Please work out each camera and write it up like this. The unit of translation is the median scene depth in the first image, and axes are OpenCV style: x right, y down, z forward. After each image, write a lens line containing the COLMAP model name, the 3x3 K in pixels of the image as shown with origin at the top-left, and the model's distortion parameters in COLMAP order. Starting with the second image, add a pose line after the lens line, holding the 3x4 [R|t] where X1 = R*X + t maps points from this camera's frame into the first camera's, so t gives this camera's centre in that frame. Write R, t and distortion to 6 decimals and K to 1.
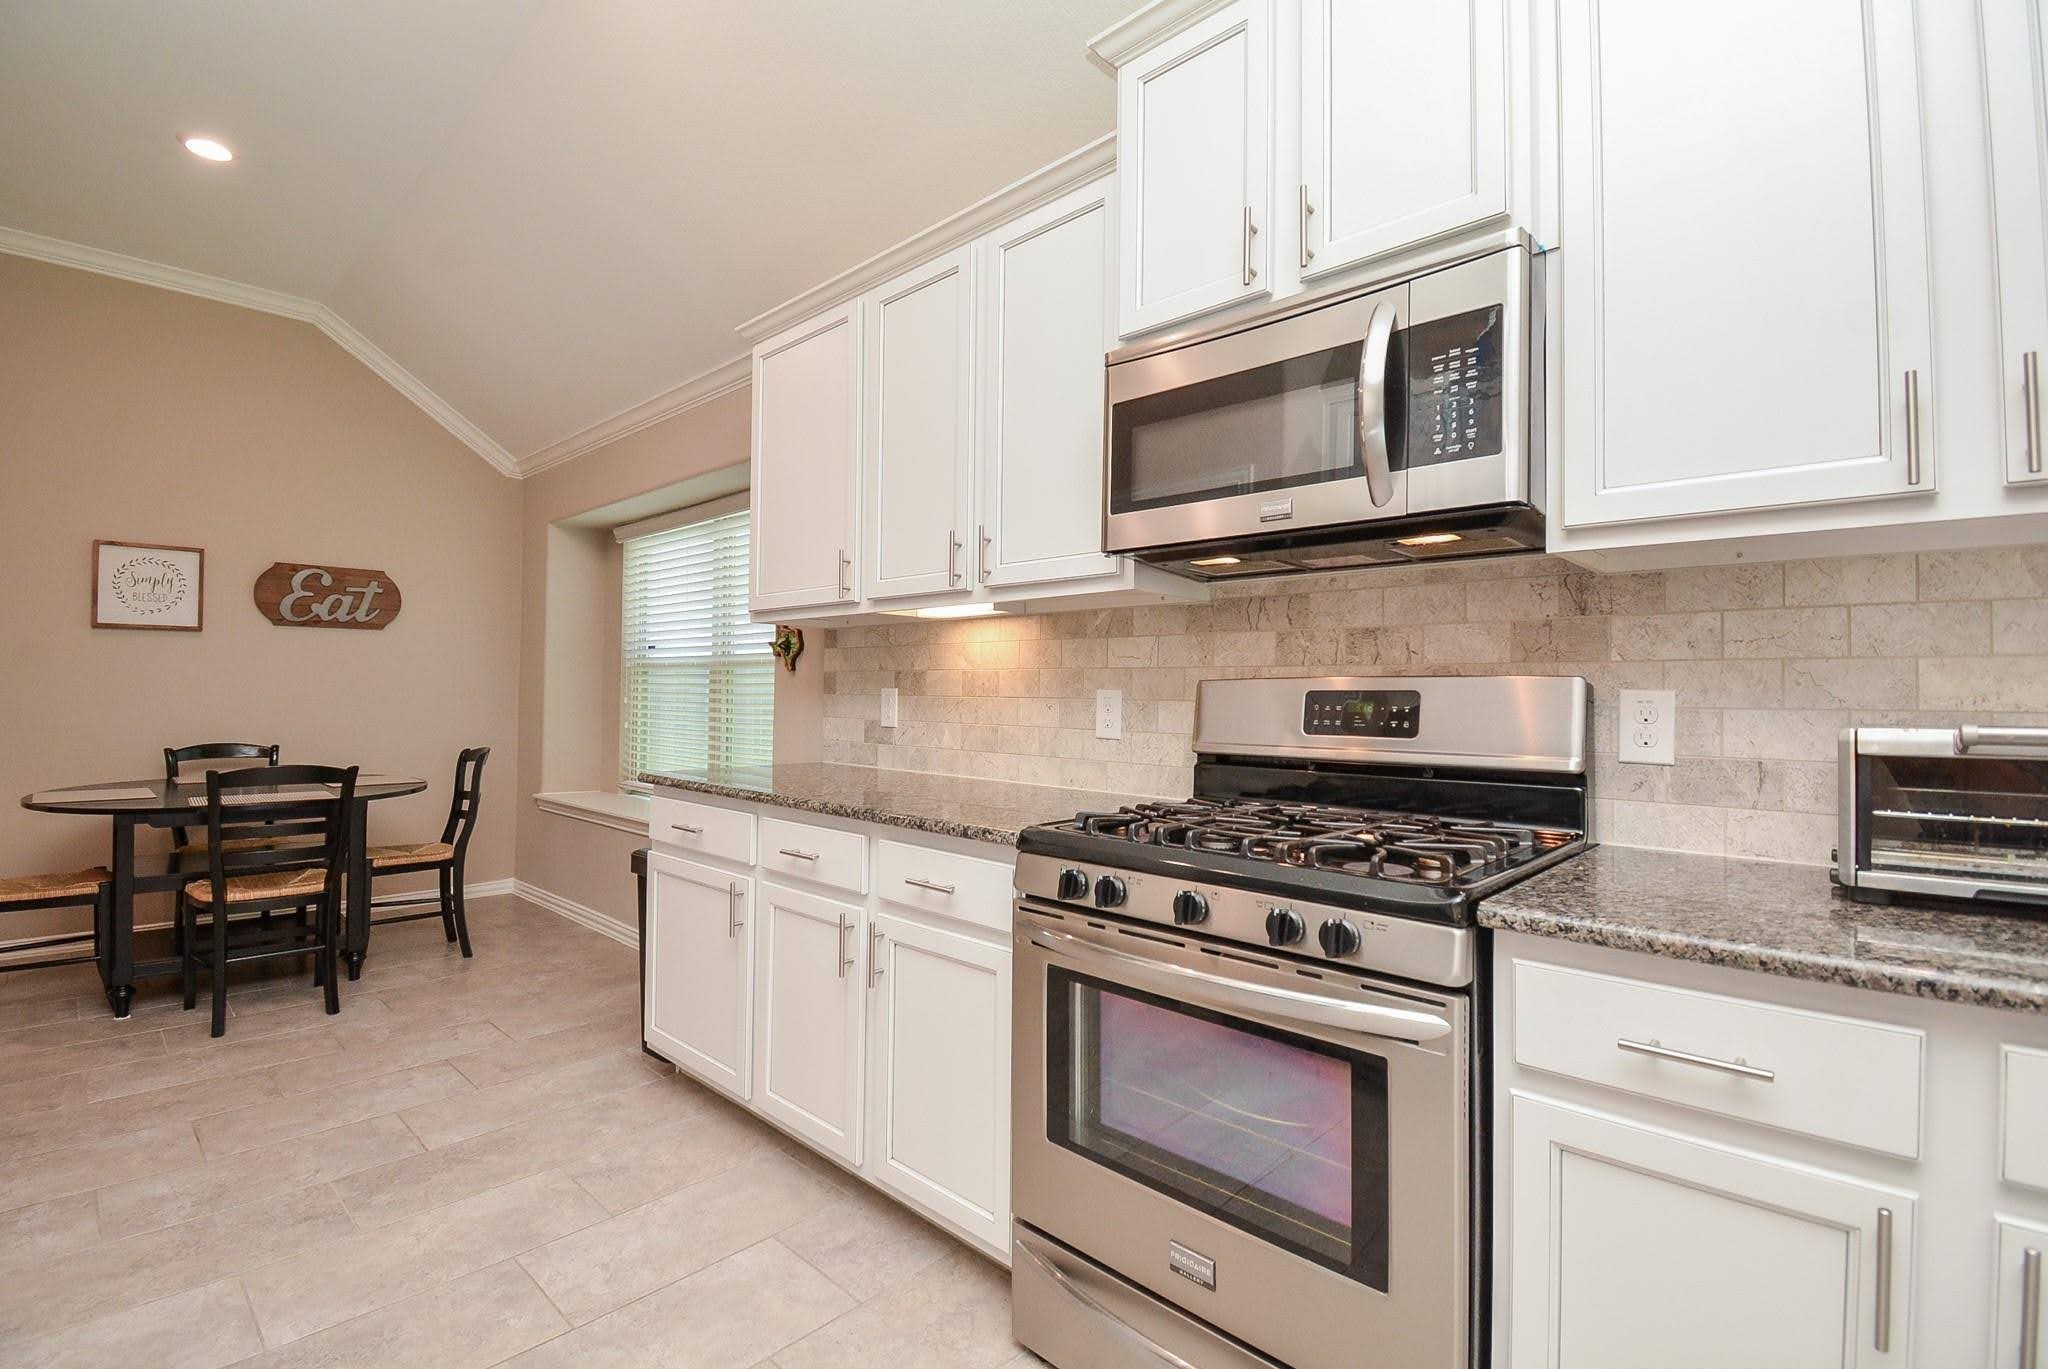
lens RADIAL K [[933.0, 0, 1015.8], [0, 933.0, 676.9], [0, 0, 1]] dist [-0.027247, -0.000273]
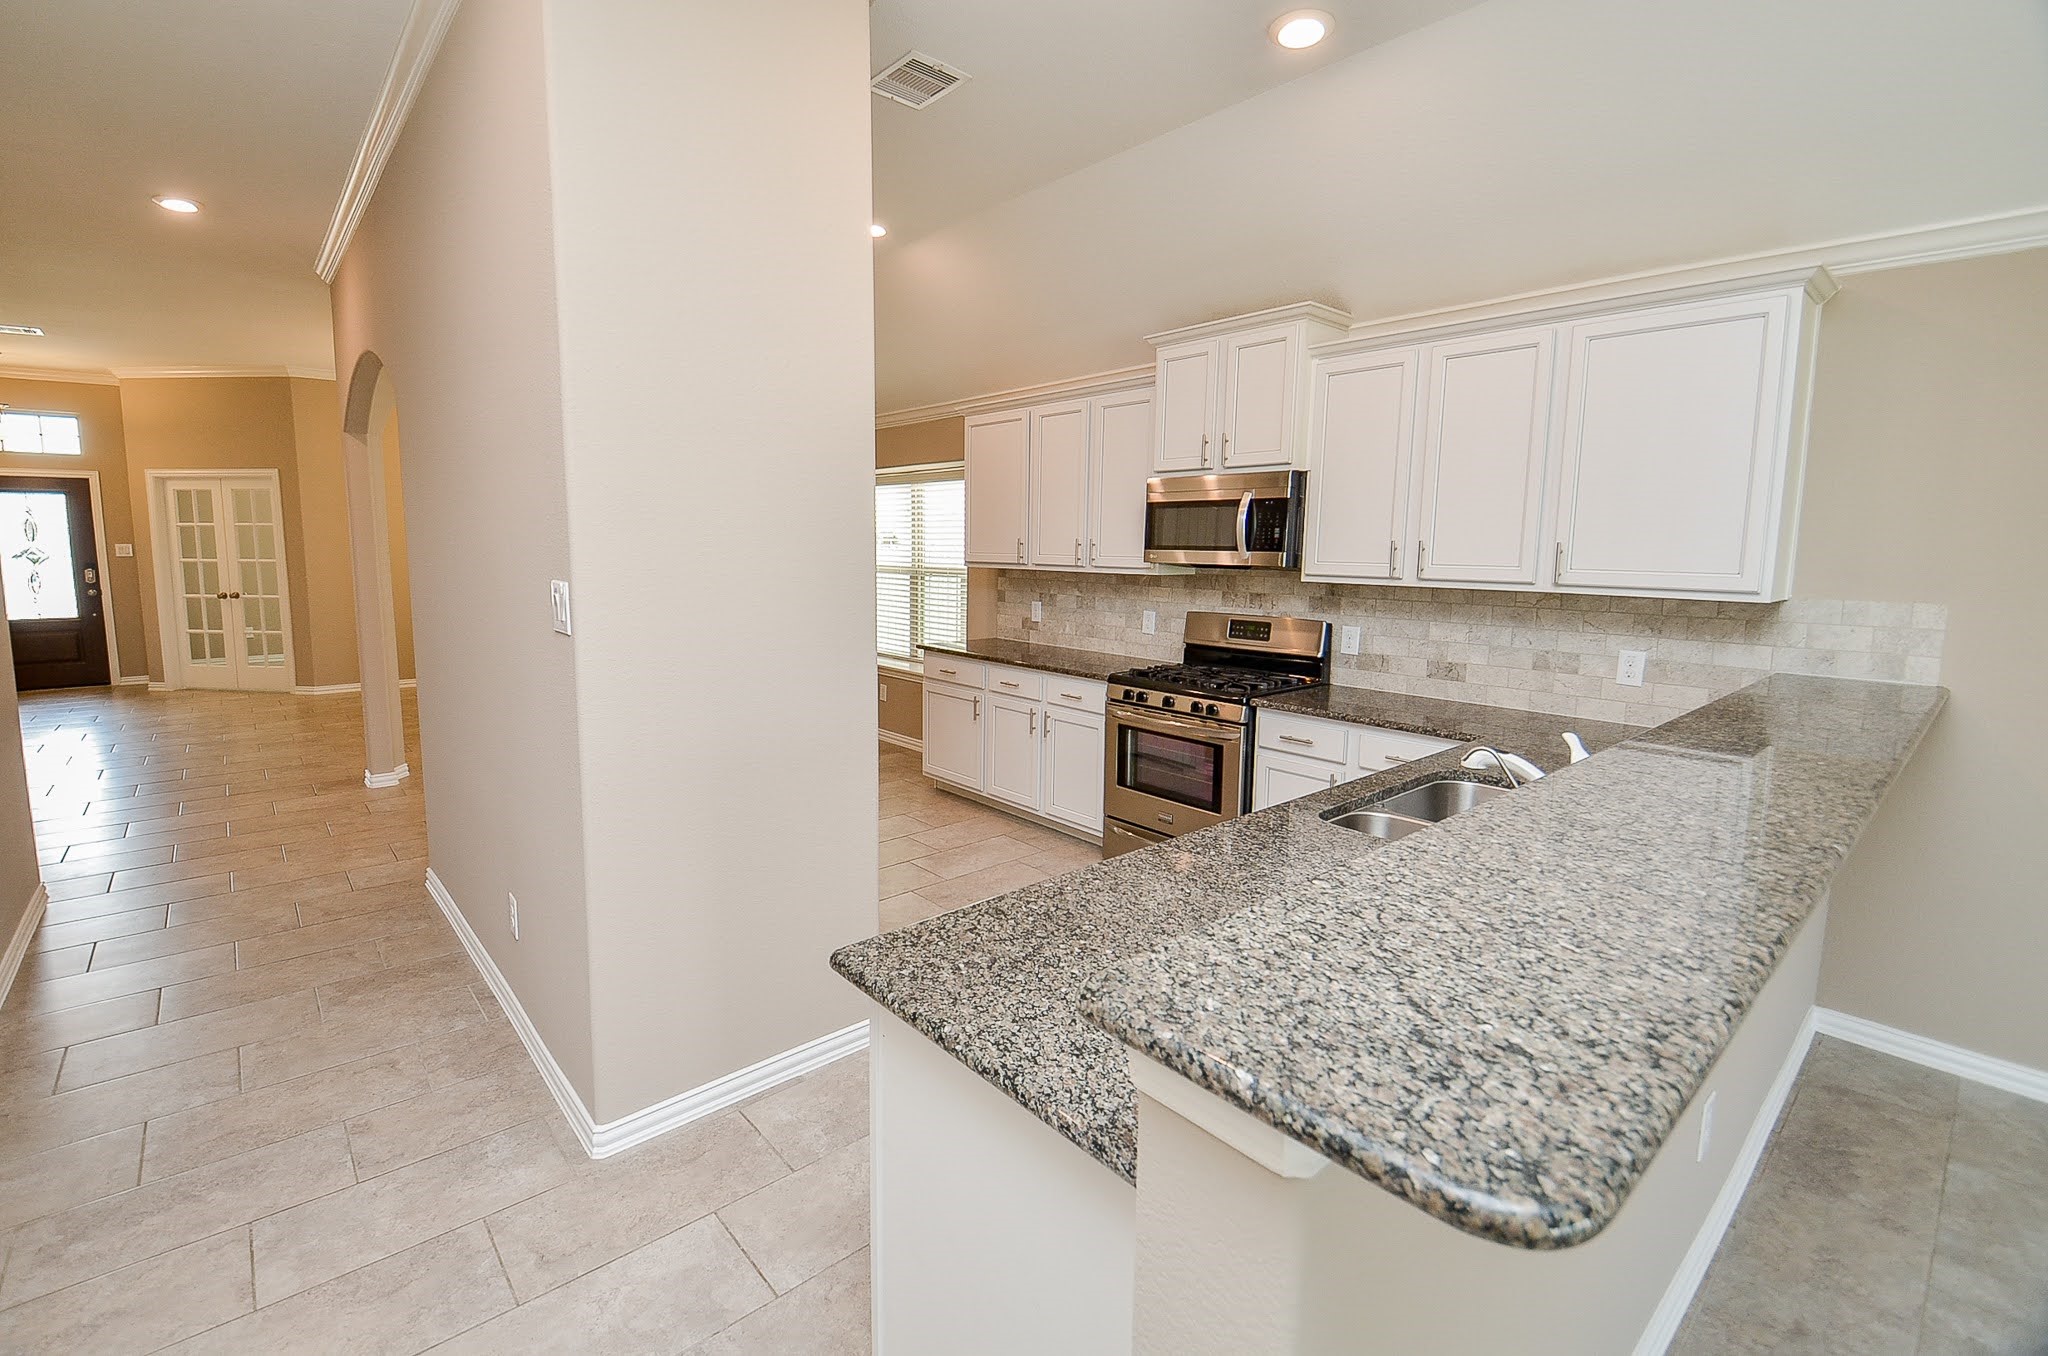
lens RADIAL K [[902.2, 0, 968.1], [0, 902.2, 646.8], [0, 0, 1]] dist [-0.001427, -0.000463]
pose [[0.991784, 0.014986, -0.127045, -0.067374], [0.001736, 0.991446, 0.130503, -0.249325], [0.127914, -0.129651, 0.983274, -1.563736]]
